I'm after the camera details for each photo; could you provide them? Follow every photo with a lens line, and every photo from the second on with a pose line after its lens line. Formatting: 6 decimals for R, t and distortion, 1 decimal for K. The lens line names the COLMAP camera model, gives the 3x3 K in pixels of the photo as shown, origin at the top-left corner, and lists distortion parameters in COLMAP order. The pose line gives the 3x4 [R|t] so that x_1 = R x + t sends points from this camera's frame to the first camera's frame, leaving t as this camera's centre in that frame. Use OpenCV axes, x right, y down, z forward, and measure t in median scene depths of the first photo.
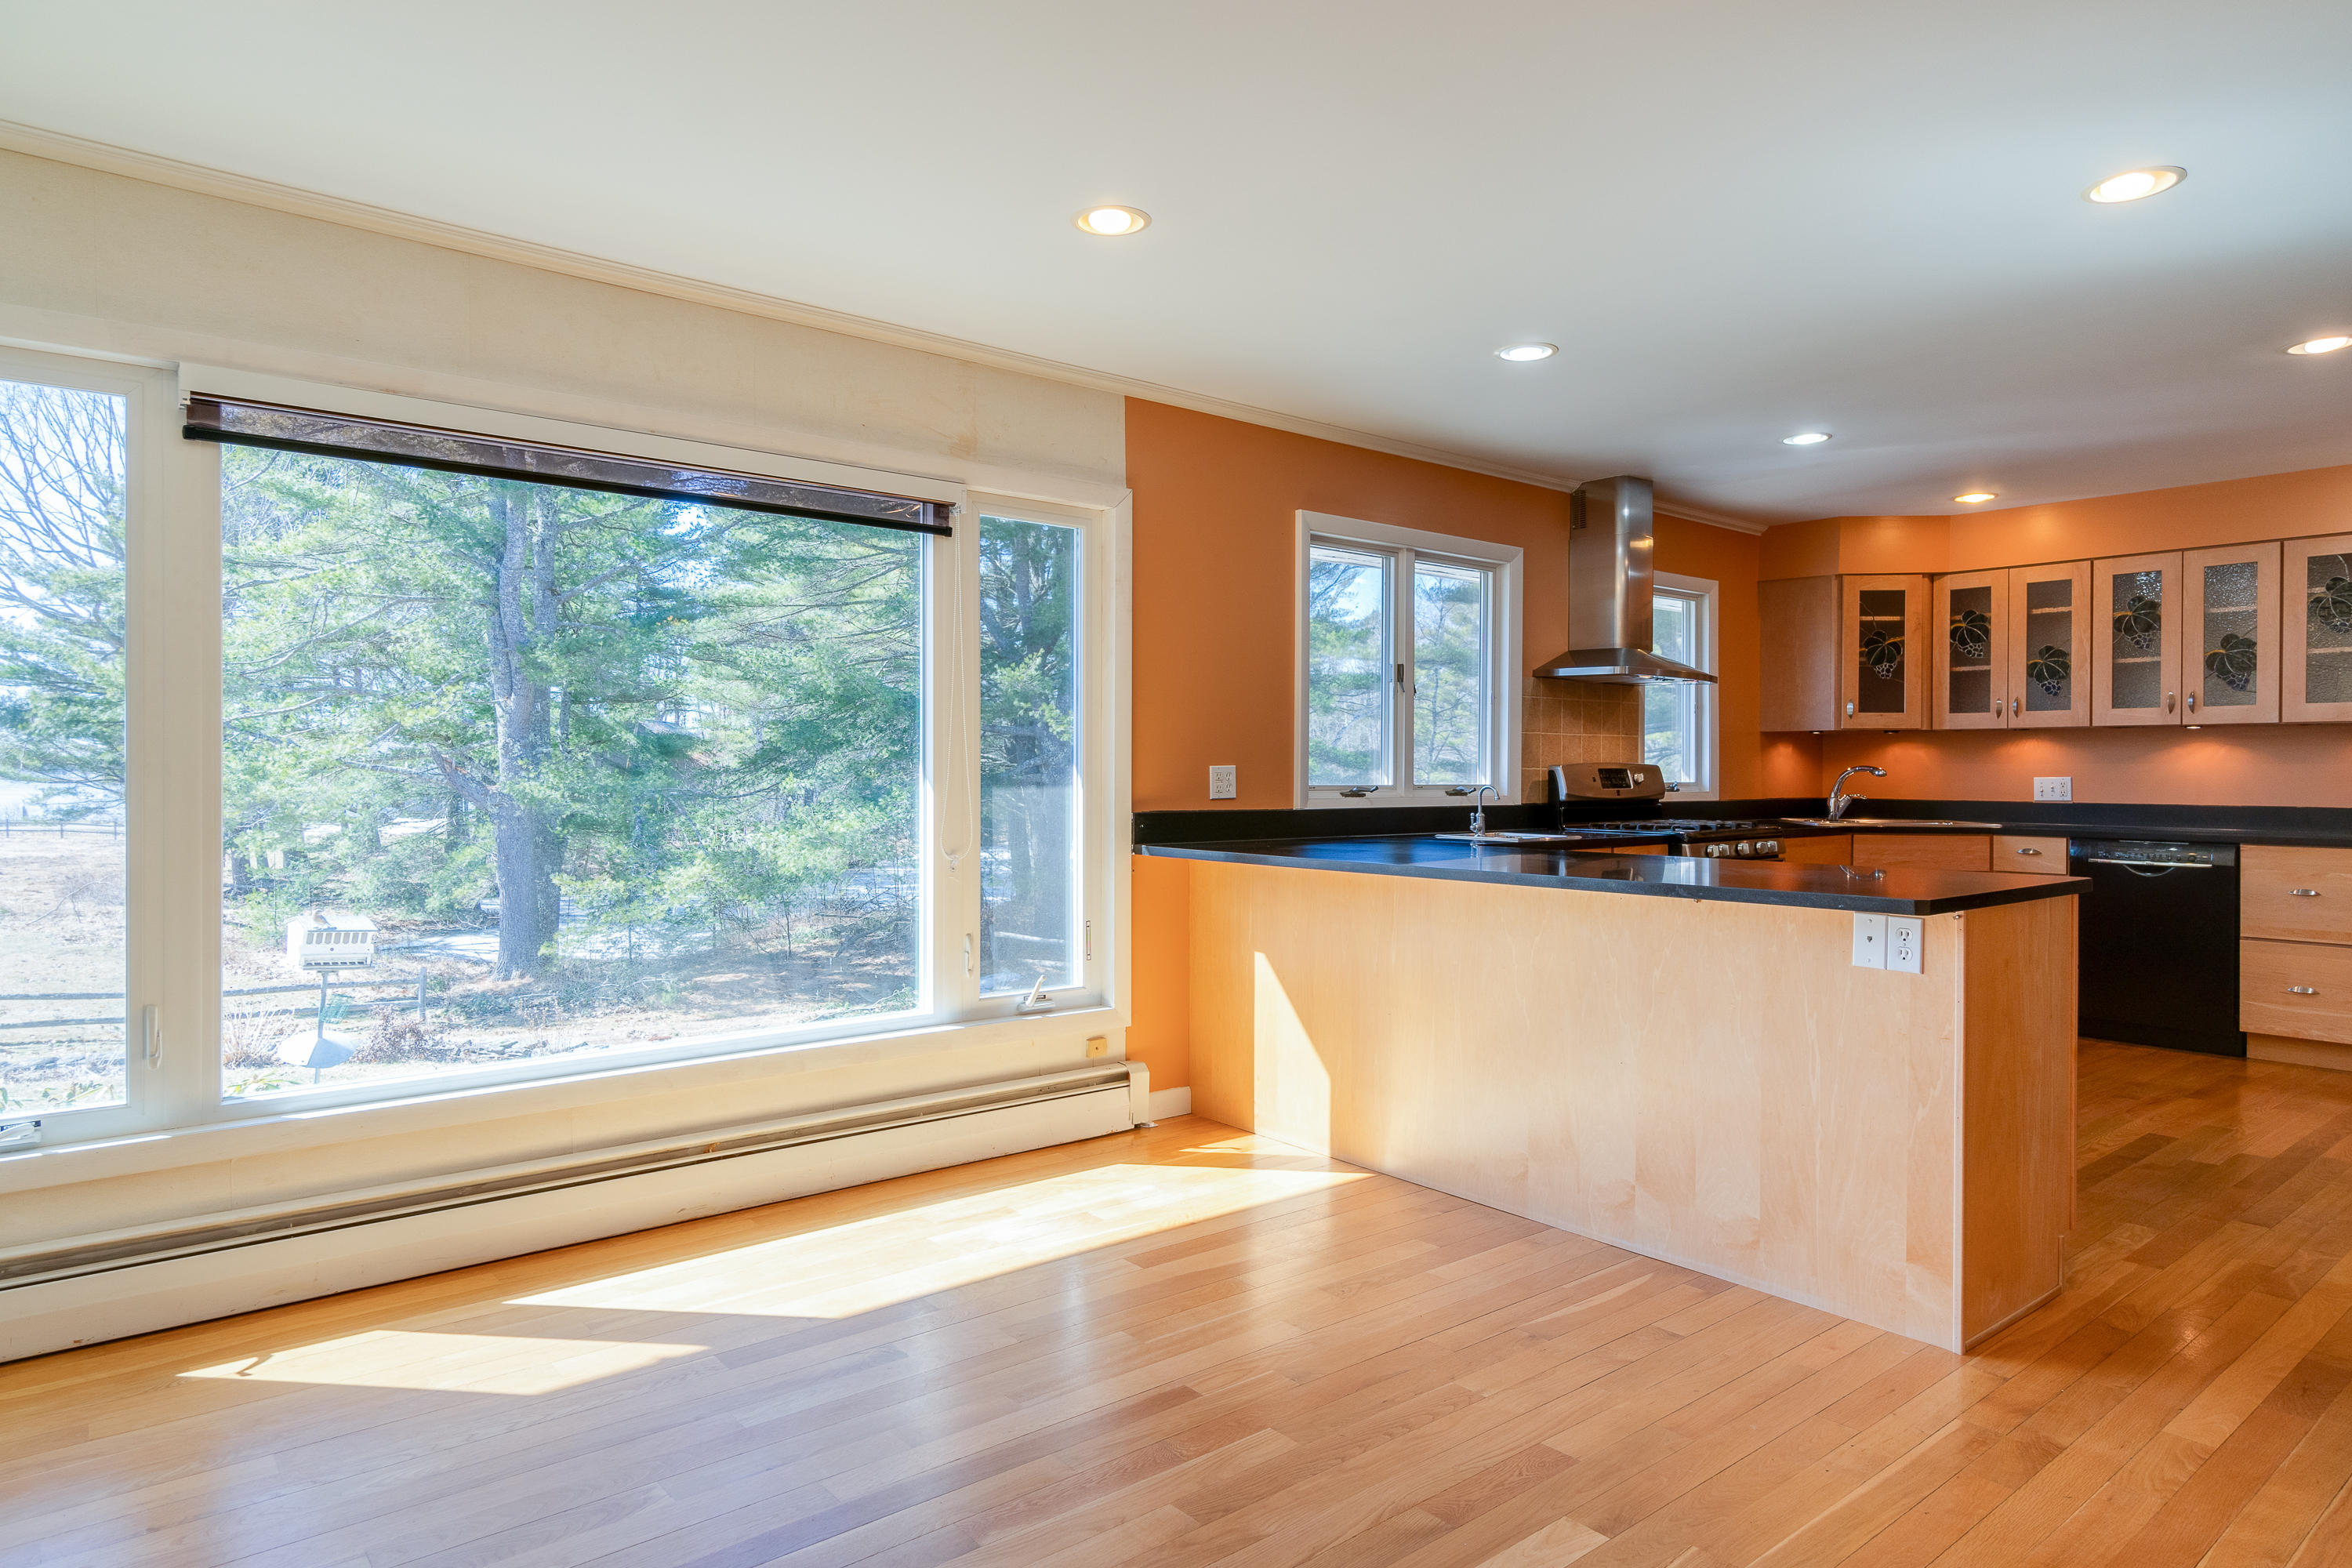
lens RADIAL K [[1362.4, 0, 1197.4], [0, 1362.4, 780.1], [0, 0, 1]] dist [-0.001014, 0.002955]
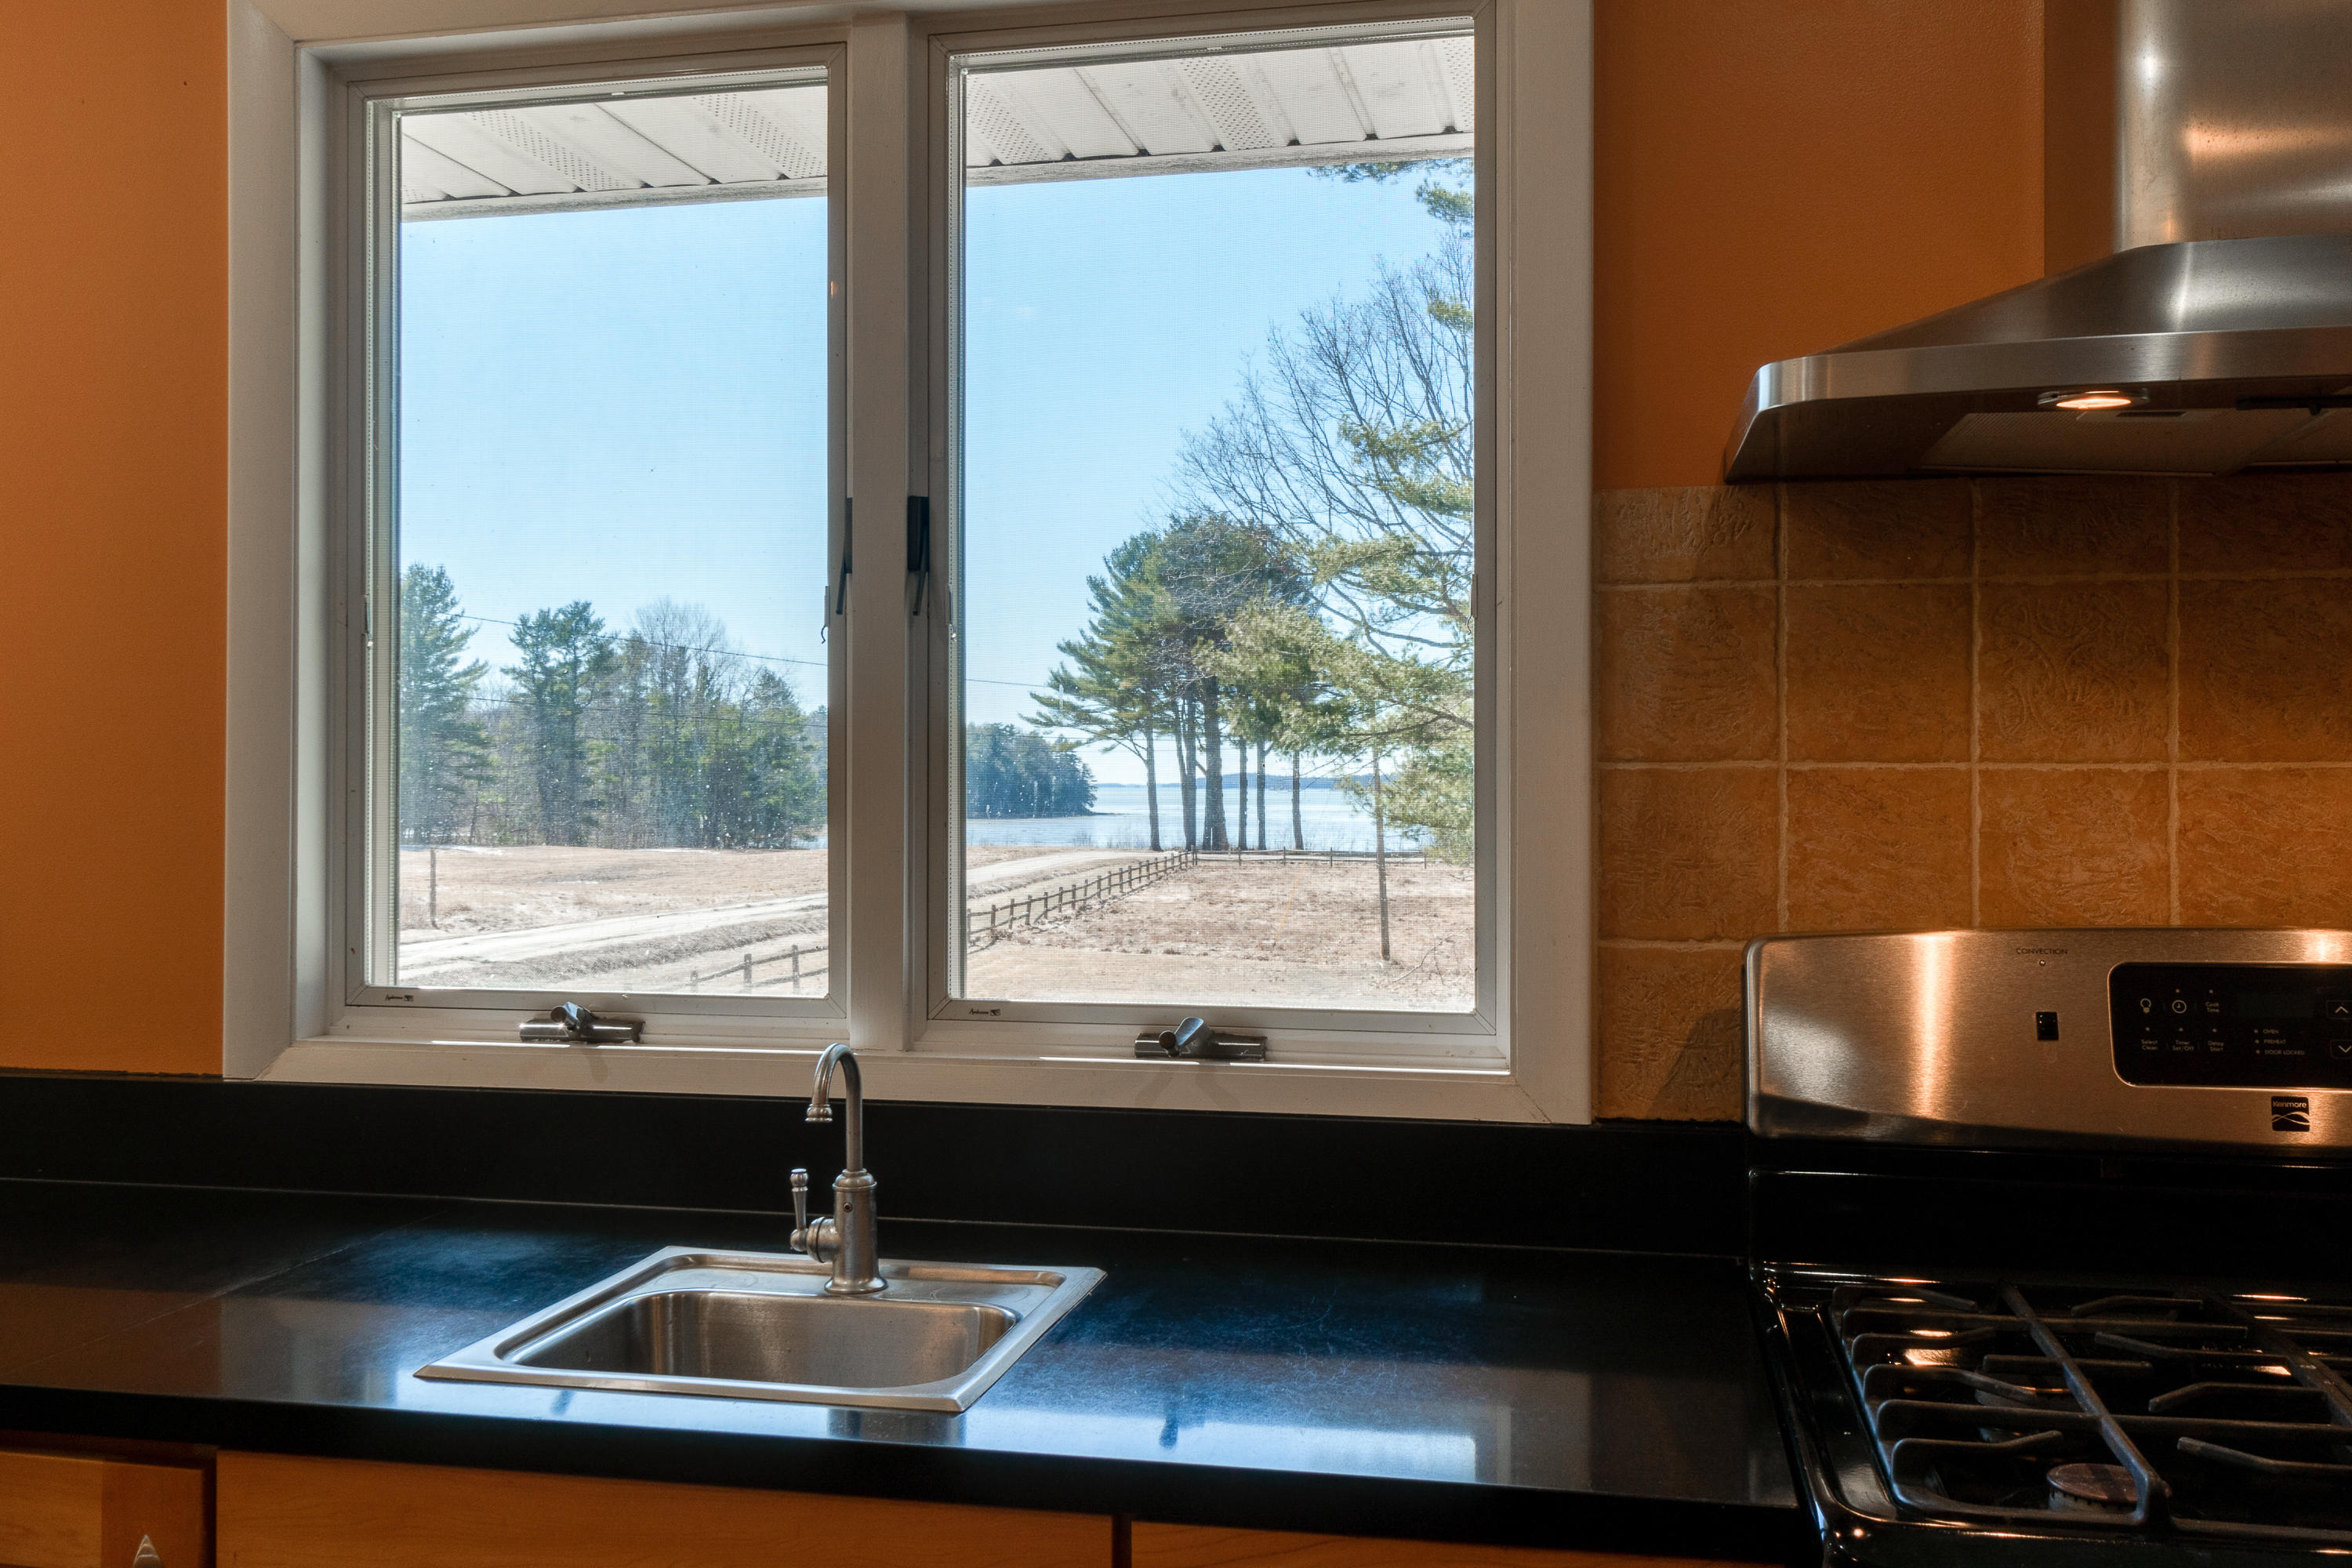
lens RADIAL K [[2104.7, 0, 1167.4], [0, 2104.7, 783.3], [0, 0, 1]] dist [0.014841, -0.022458]
pose [[0.617465, -0.003620, -0.786590, 0.408936], [-0.003804, 0.999964, -0.007588, -0.027581], [0.786589, 0.007677, 0.617429, 0.696468]]
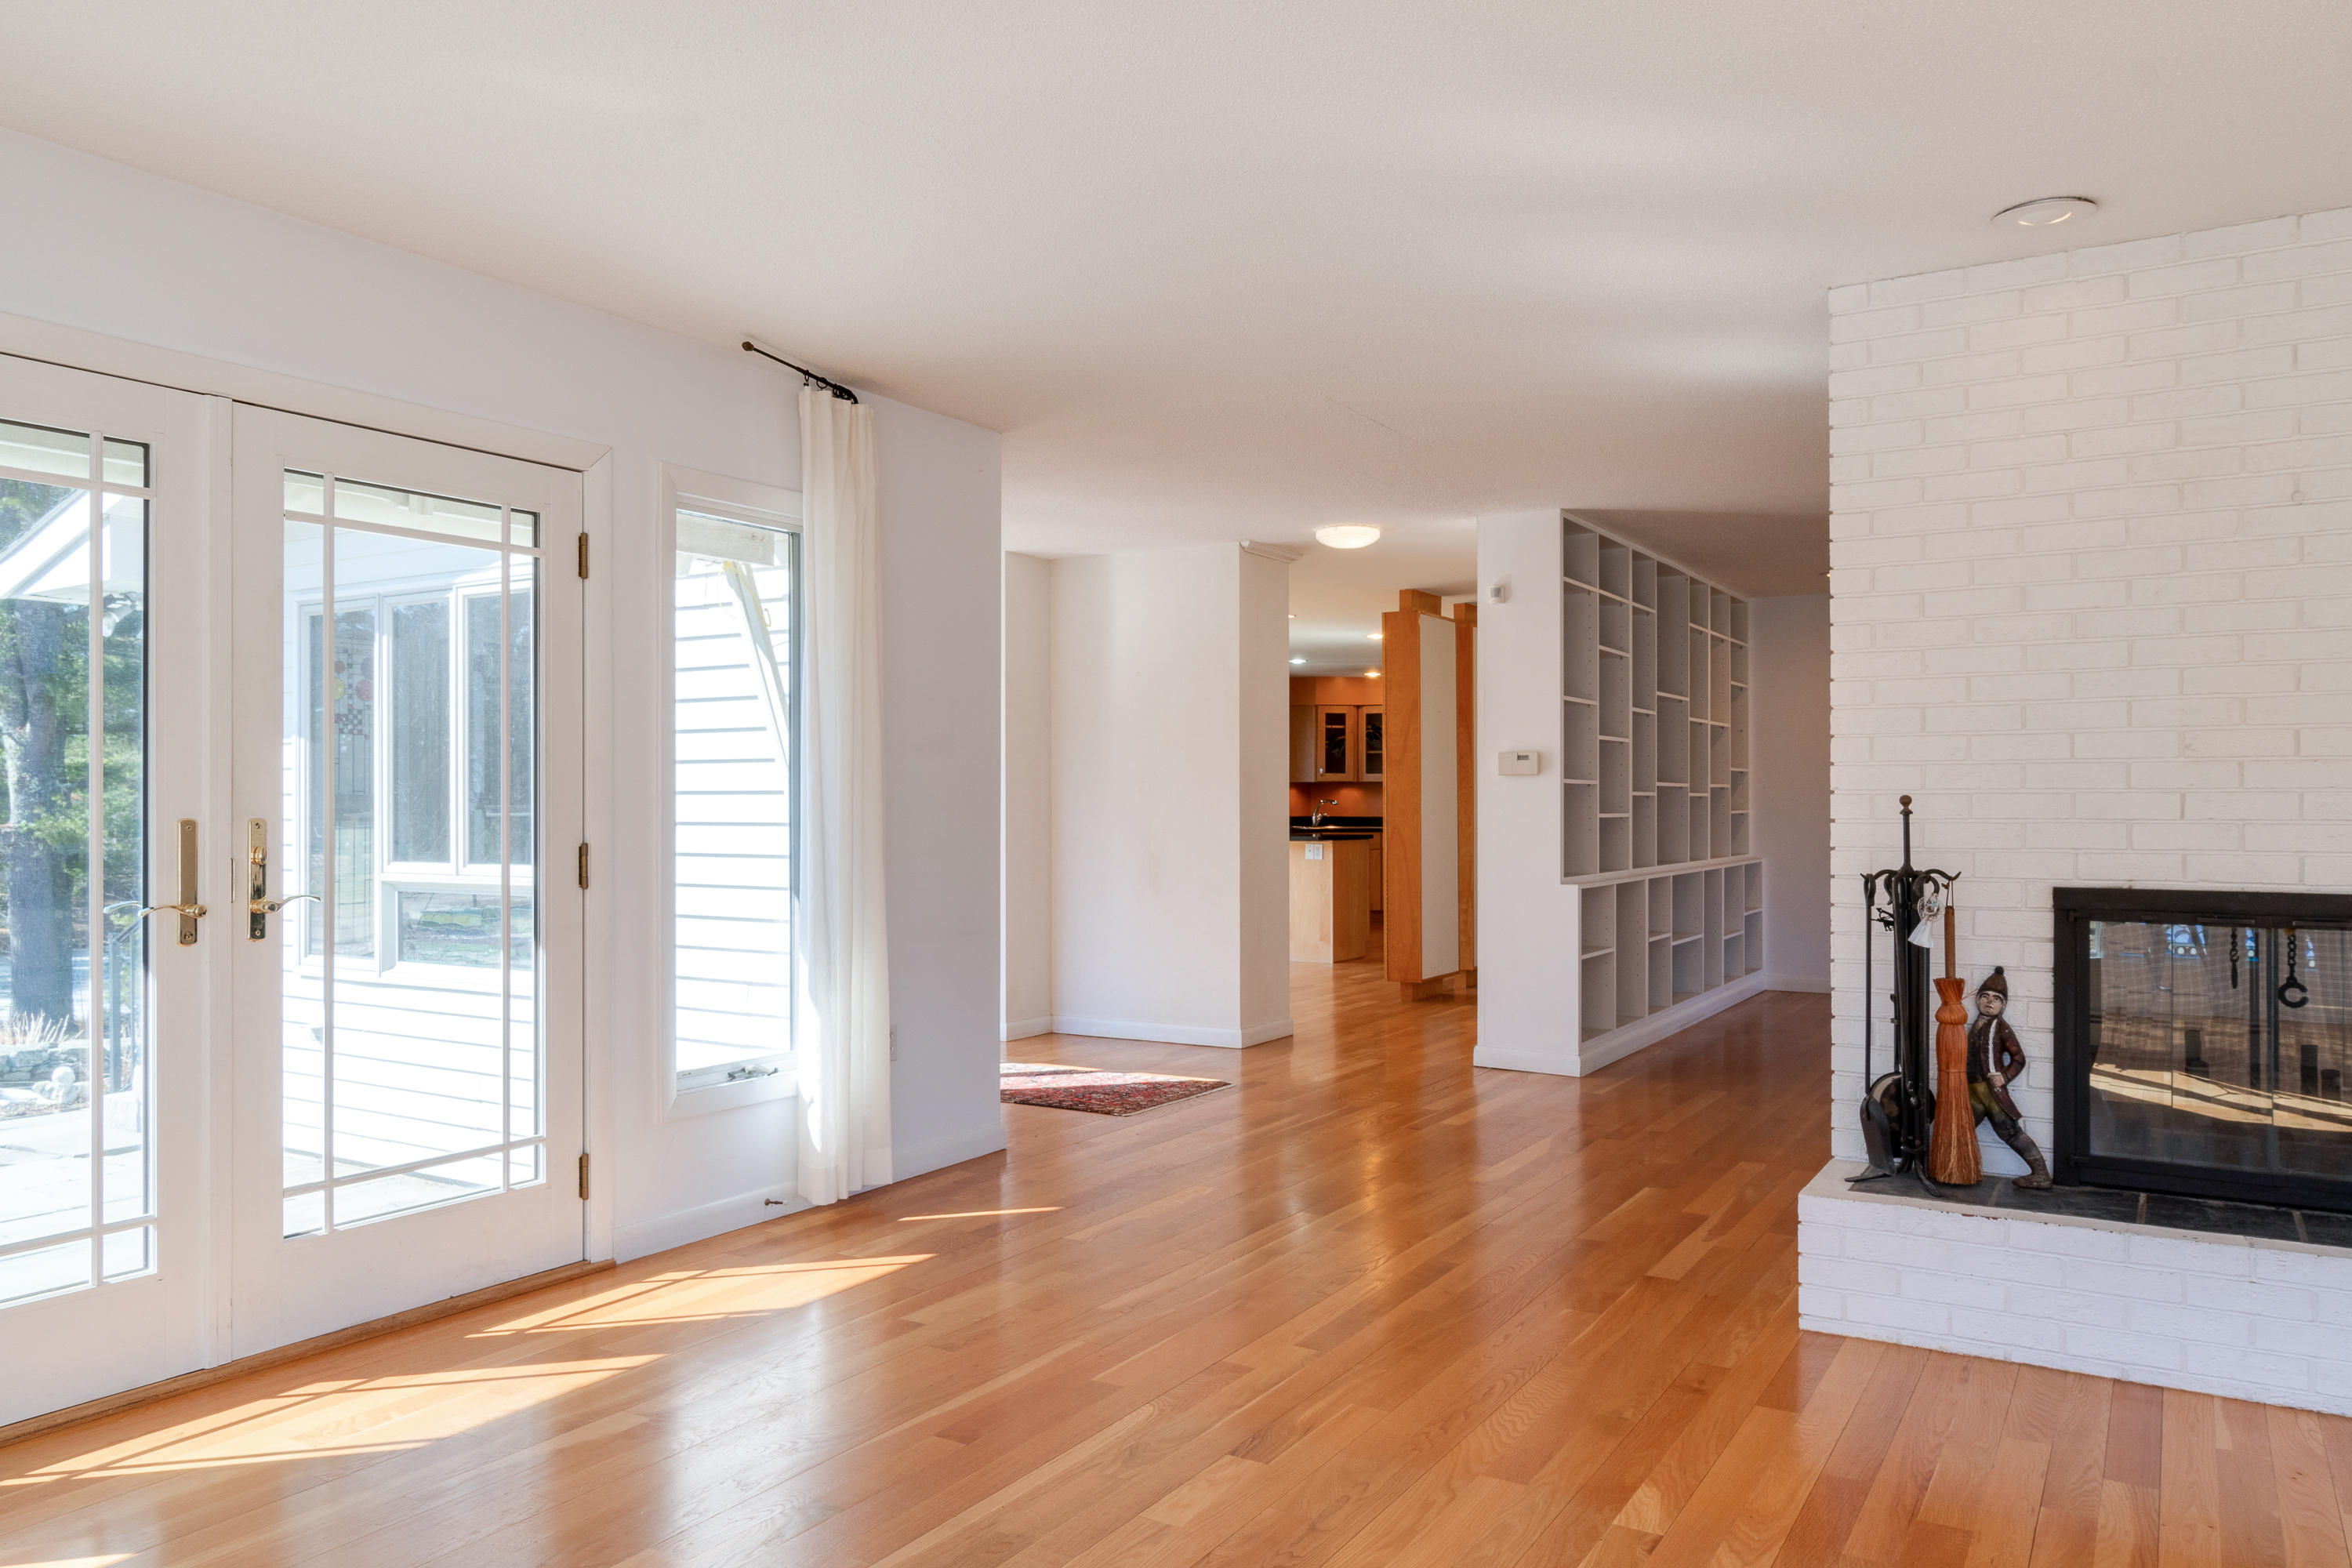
lens RADIAL K [[1615.9, 0, 1184.9], [0, 1615.9, 798.3], [0, 0, 1]] dist [-0.008368, -0.000486]
pose [[0.945486, -0.004411, 0.325633, -0.534742], [0.007313, 0.999944, -0.007689, 0.005148], [-0.325581, 0.009651, 0.945465, -1.300989]]
